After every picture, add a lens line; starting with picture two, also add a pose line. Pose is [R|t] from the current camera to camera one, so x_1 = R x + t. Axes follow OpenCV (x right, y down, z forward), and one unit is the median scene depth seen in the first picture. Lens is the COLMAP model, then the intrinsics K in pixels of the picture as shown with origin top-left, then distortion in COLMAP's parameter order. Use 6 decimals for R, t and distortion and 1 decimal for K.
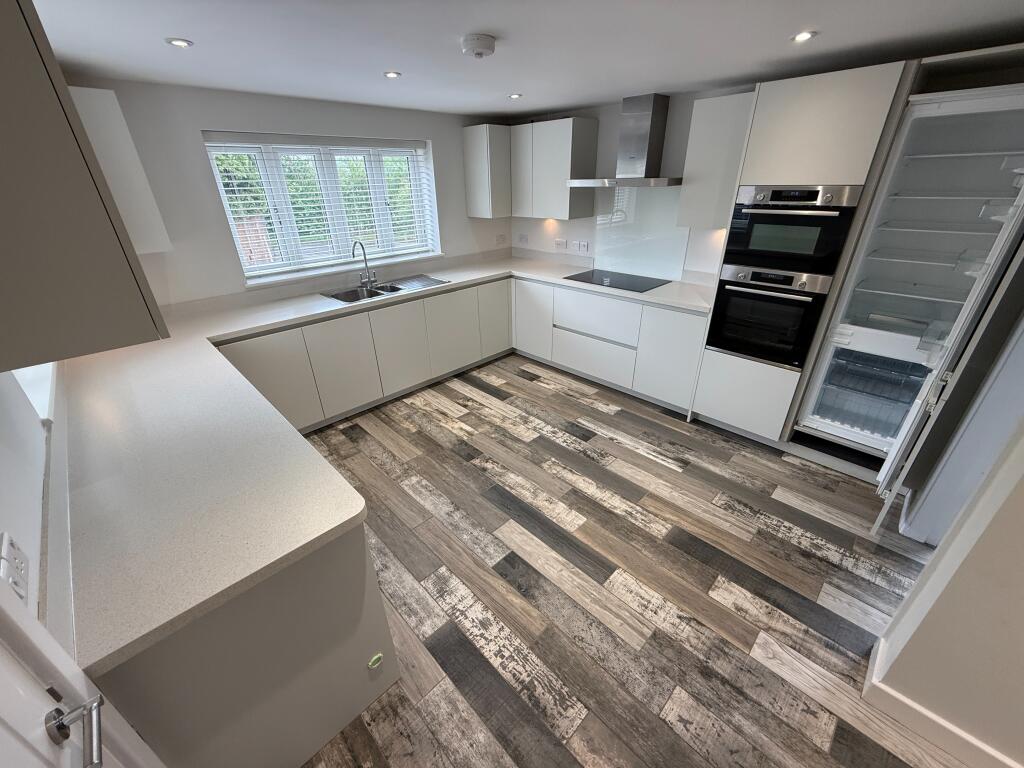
lens RADIAL K [[407.8, 0, 506.0], [0, 407.8, 379.0], [0, 0, 1]] dist [0.000697, 0.000525]
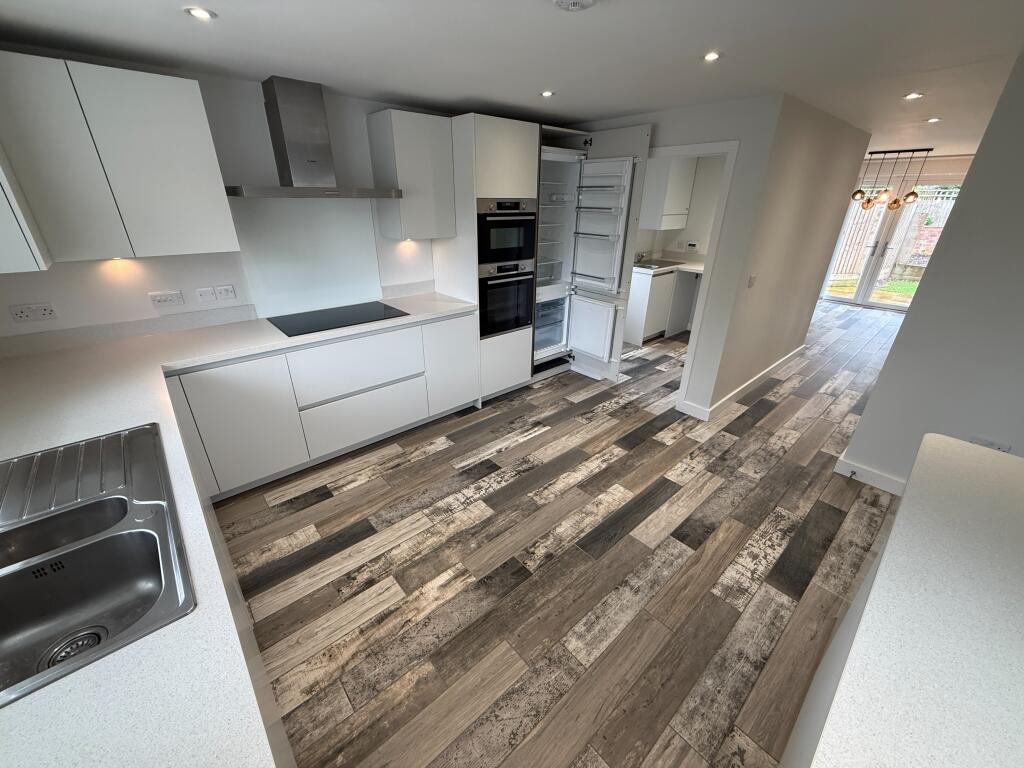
lens RADIAL K [[407.8, 0, 514.0], [0, 407.8, 379.7], [0, 0, 1]] dist [0.000697, 0.000525]
pose [[0.045381, -0.388544, 0.920312, -0.697133], [0.431338, 0.838578, 0.332767, -0.374759], [-0.901048, 0.381864, 0.205650, 0.849336]]
